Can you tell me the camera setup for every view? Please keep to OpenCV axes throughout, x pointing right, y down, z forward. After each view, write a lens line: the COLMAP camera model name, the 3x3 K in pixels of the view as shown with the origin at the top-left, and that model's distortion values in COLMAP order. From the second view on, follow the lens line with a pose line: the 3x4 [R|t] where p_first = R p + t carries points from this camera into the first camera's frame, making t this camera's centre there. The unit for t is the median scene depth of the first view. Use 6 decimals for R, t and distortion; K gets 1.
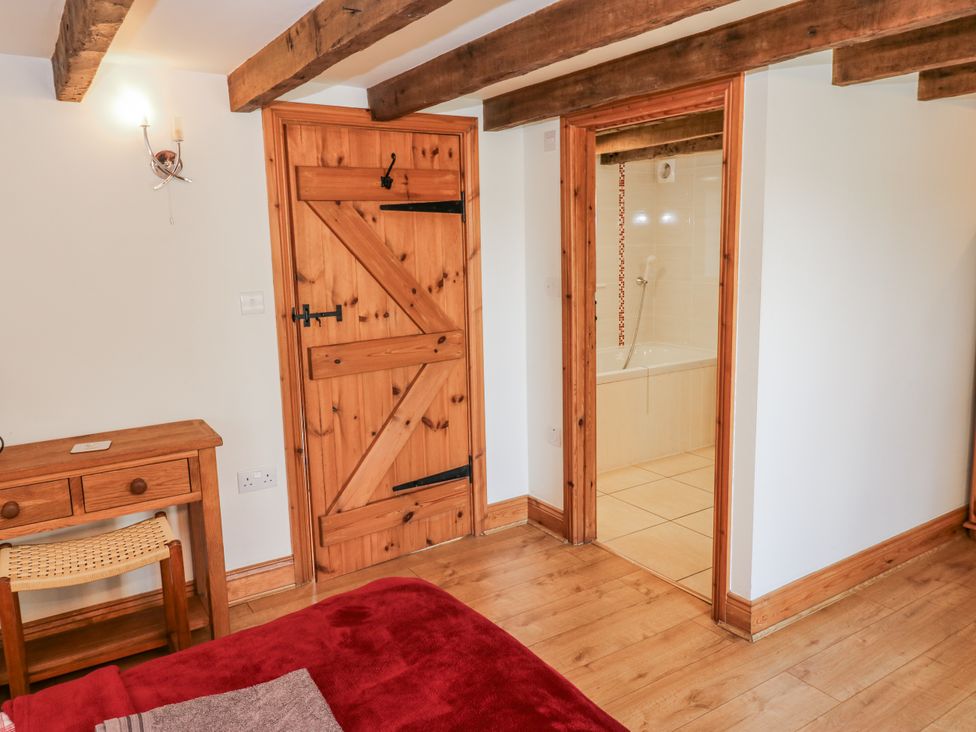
lens RADIAL K [[736.6, 0, 486.7], [0, 736.6, 358.6], [0, 0, 1]] dist [0.013823, -0.013594]
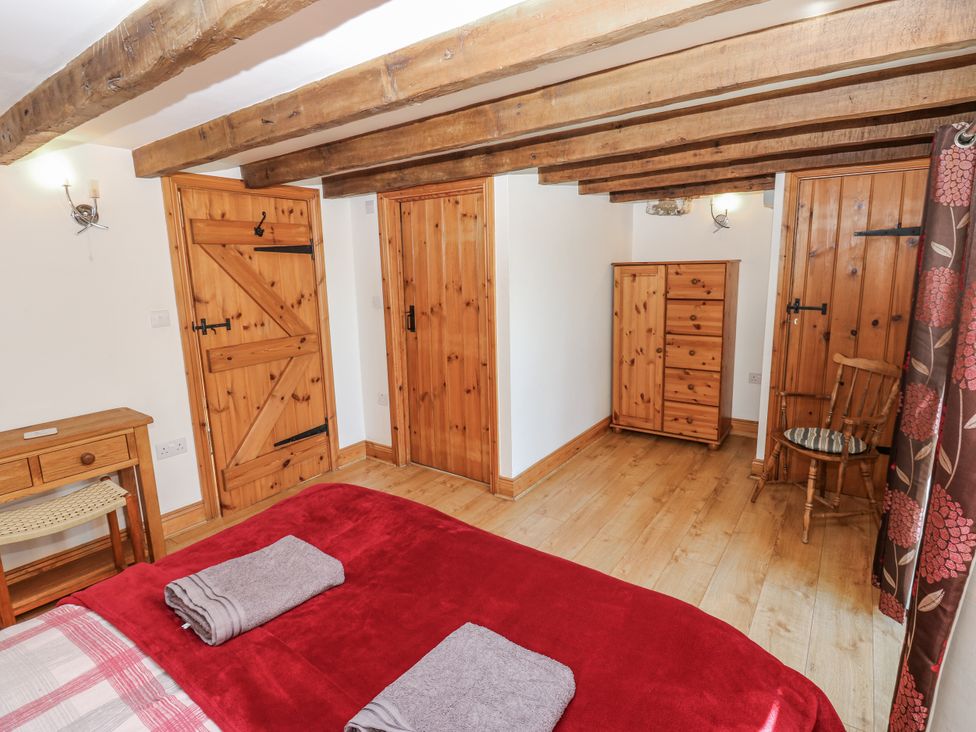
lens RADIAL K [[507.6, 0, 485.8], [0, 507.6, 363.9], [0, 0, 1]] dist [0.001847, -0.013569]
pose [[0.932476, -0.067199, 0.354927, -0.100133], [0.060972, 0.997726, 0.028713, 0.017852], [-0.356050, -0.005134, 0.934453, -0.089889]]
